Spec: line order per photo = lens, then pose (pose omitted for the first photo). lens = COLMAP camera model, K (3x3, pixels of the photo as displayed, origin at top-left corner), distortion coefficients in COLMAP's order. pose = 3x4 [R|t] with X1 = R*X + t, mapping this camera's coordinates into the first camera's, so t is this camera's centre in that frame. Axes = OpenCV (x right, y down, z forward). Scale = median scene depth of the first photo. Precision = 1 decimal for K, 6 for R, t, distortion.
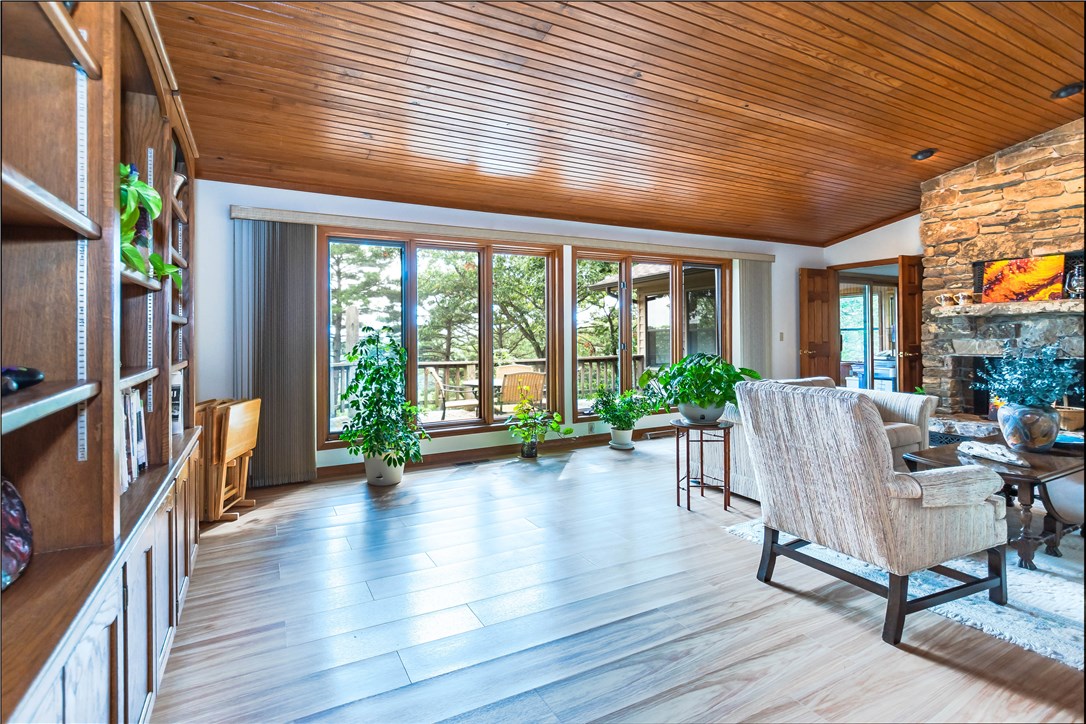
lens RADIAL K [[513.2, 0, 539.3], [0, 513.2, 320.4], [0, 0, 1]] dist [0.000476, 0.000217]
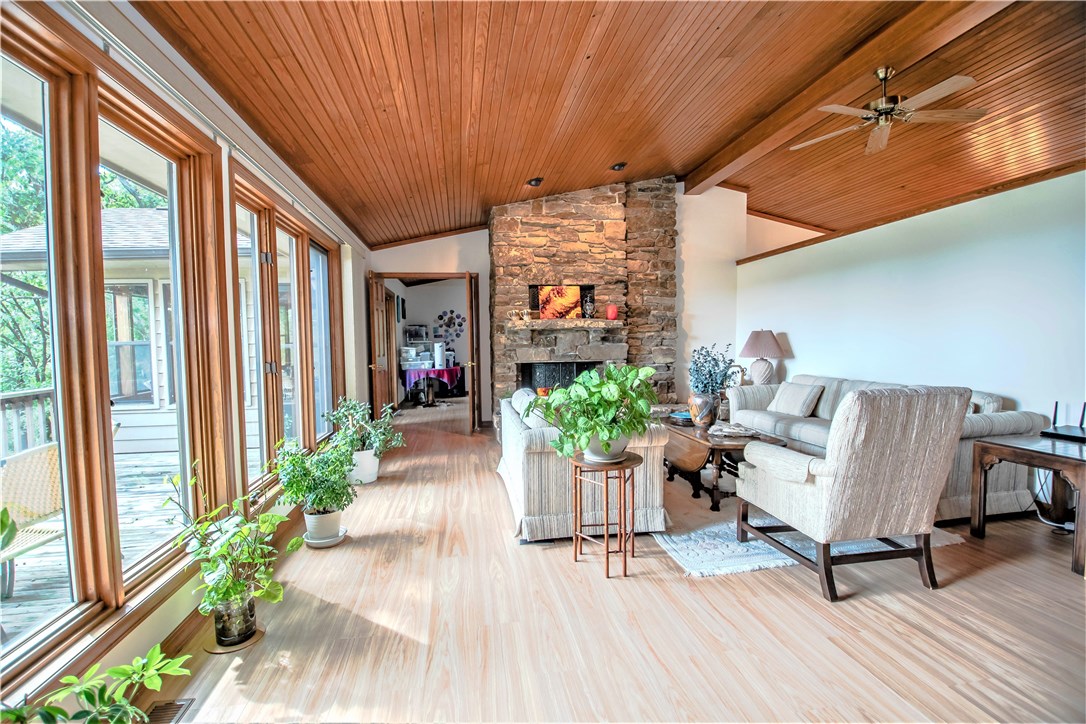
lens RADIAL K [[506.1, 0, 541.4], [0, 506.1, 375.8], [0, 0, 1]] dist [-0.000406, -0.000145]
pose [[0.319746, -0.064459, 0.945308, -0.294824], [-0.011611, 0.997342, 0.071934, 0.014812], [-0.947432, -0.033976, 0.318147, 0.603684]]
